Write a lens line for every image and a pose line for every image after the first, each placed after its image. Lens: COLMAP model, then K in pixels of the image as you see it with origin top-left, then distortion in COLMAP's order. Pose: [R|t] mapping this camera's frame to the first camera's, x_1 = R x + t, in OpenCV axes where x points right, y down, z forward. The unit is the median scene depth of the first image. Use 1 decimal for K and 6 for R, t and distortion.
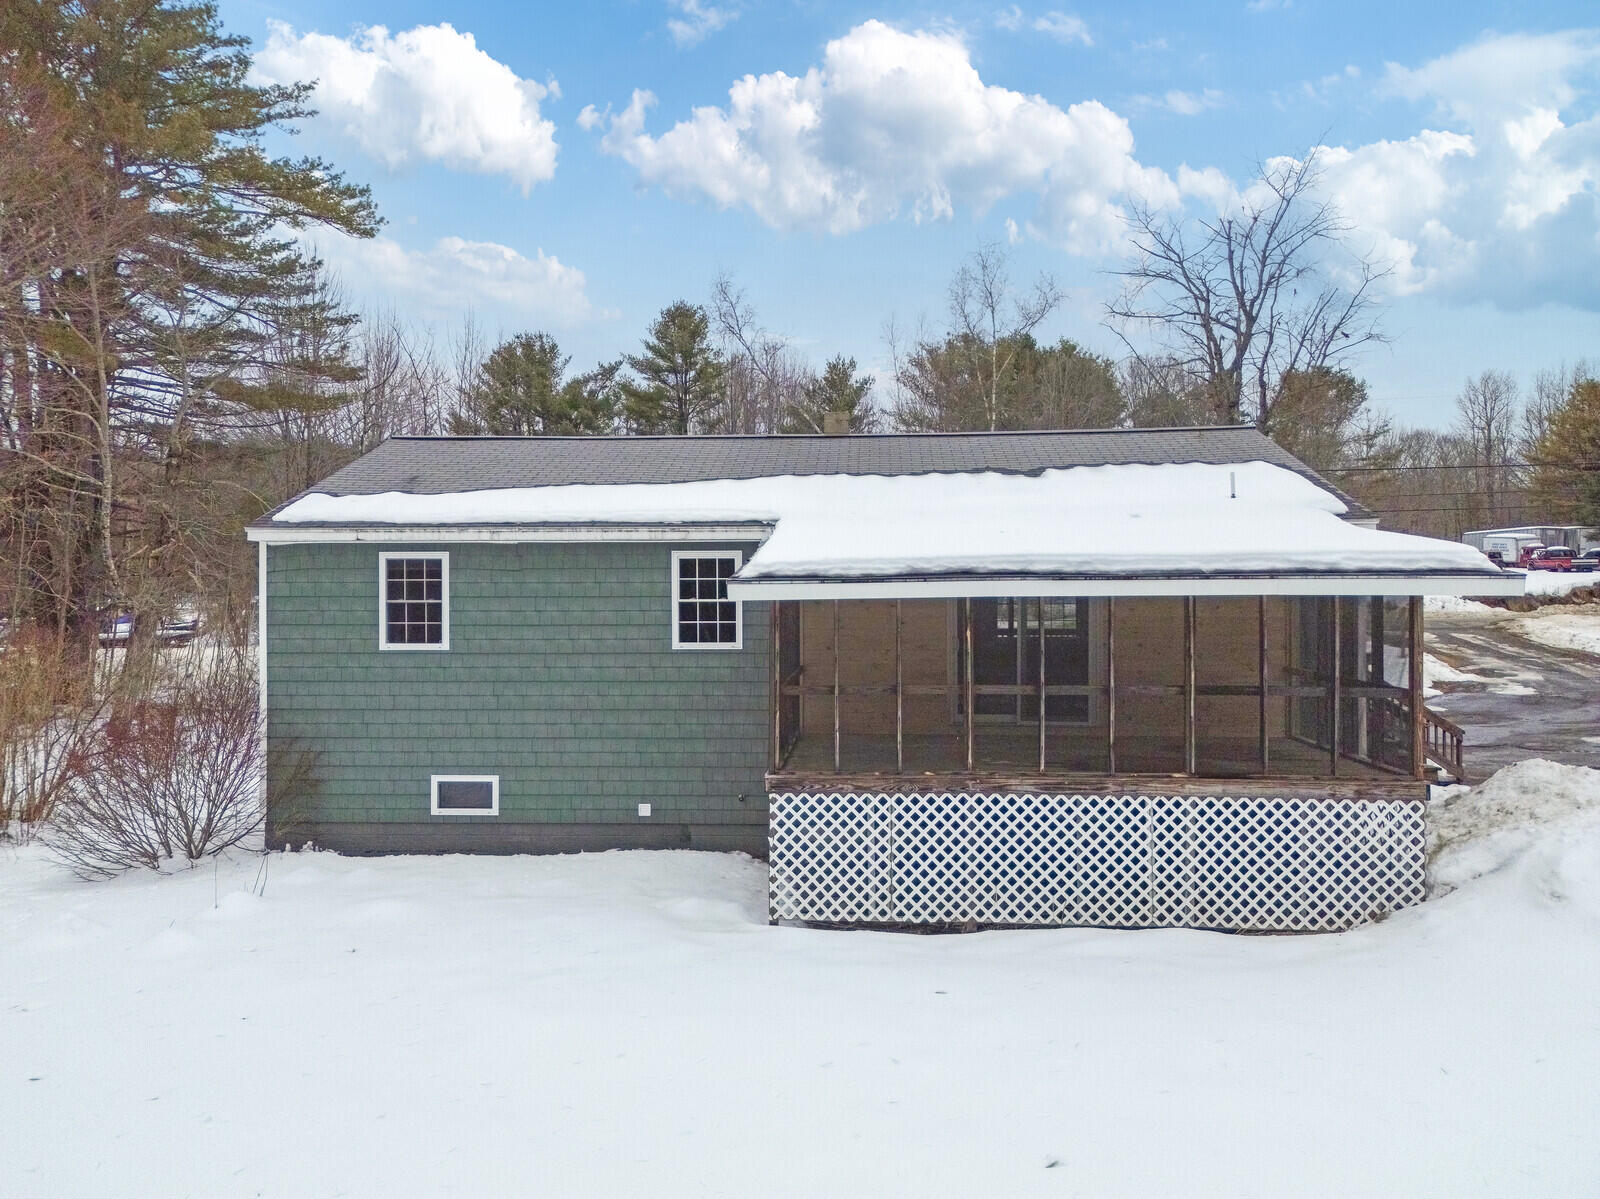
lens RADIAL K [[1112.5, 0, 800.0], [0, 1112.5, 599.5], [0, 0, 1]] dist [0.065443, -0.056661]
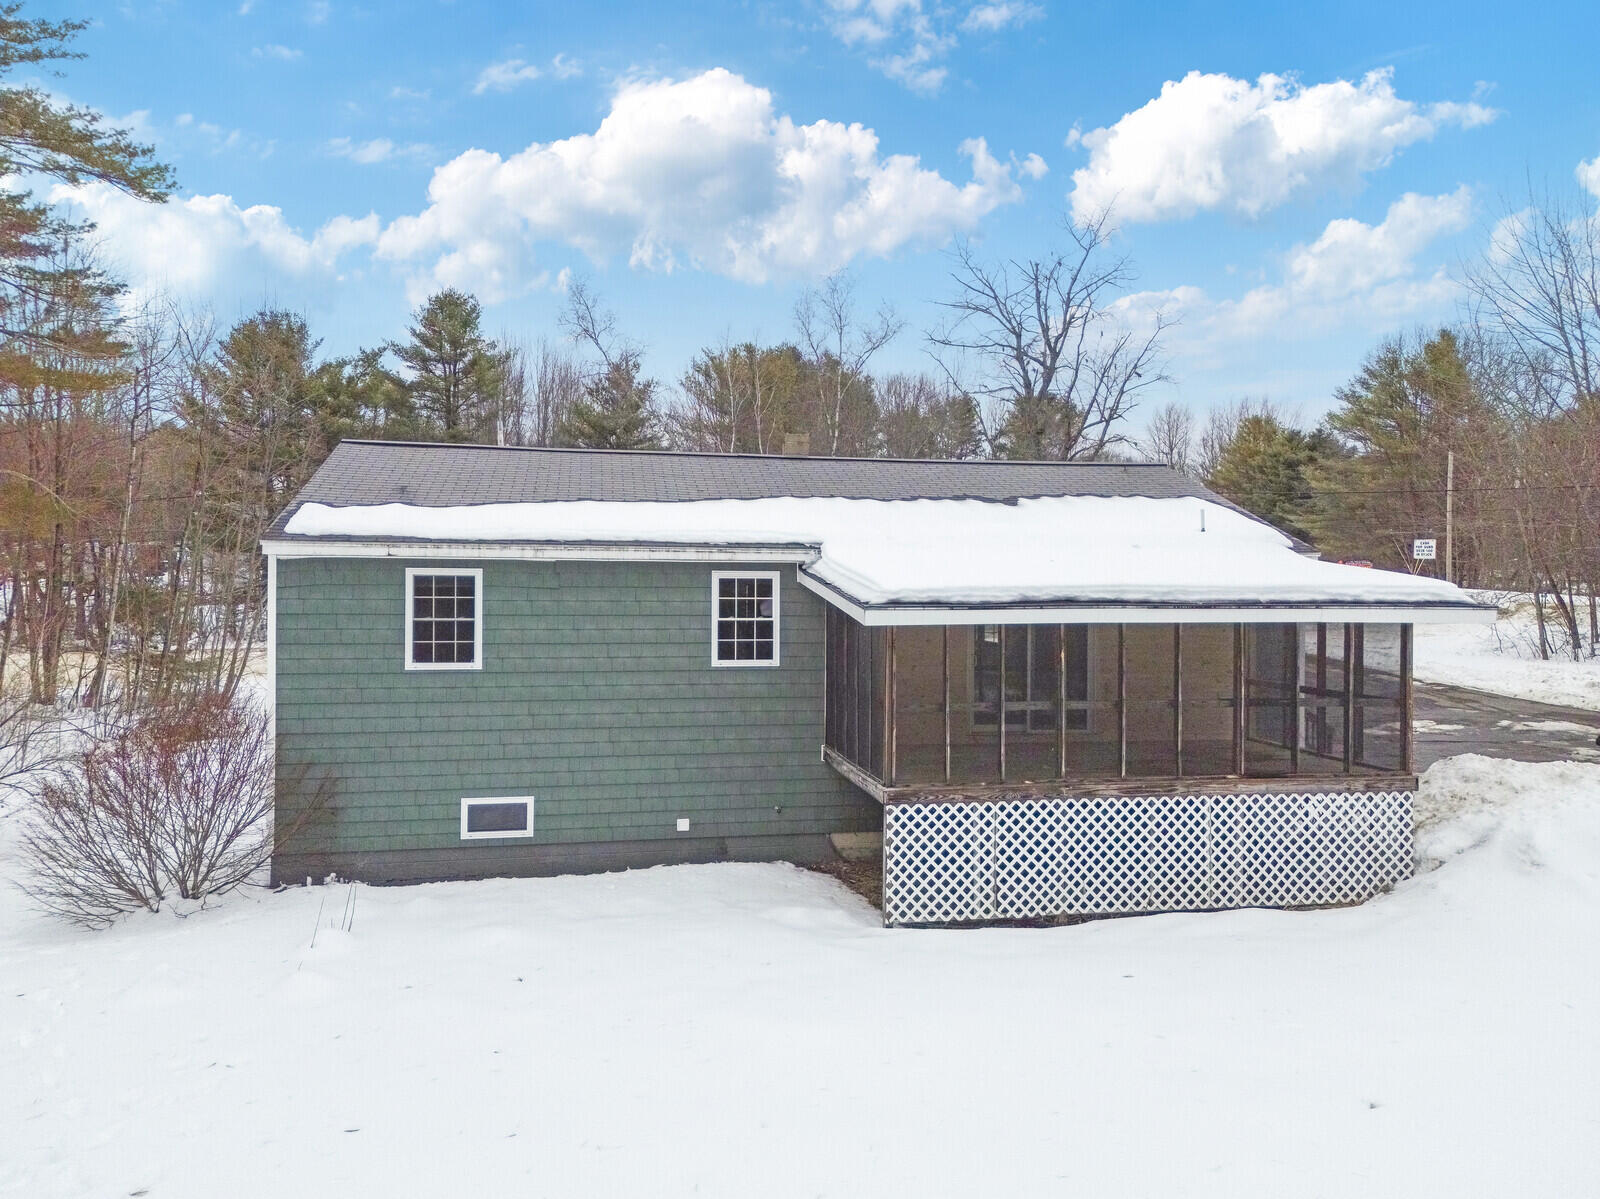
lens RADIAL K [[1112.5, 0, 800.0], [0, 1112.5, 599.5], [0, 0, 1]] dist [0.065443, -0.056661]
pose [[0.969926, 0.006363, 0.243318, -0.284845], [-0.006427, 0.999979, -0.000531, -0.017133], [-0.243316, -0.001049, 0.969946, -0.012602]]
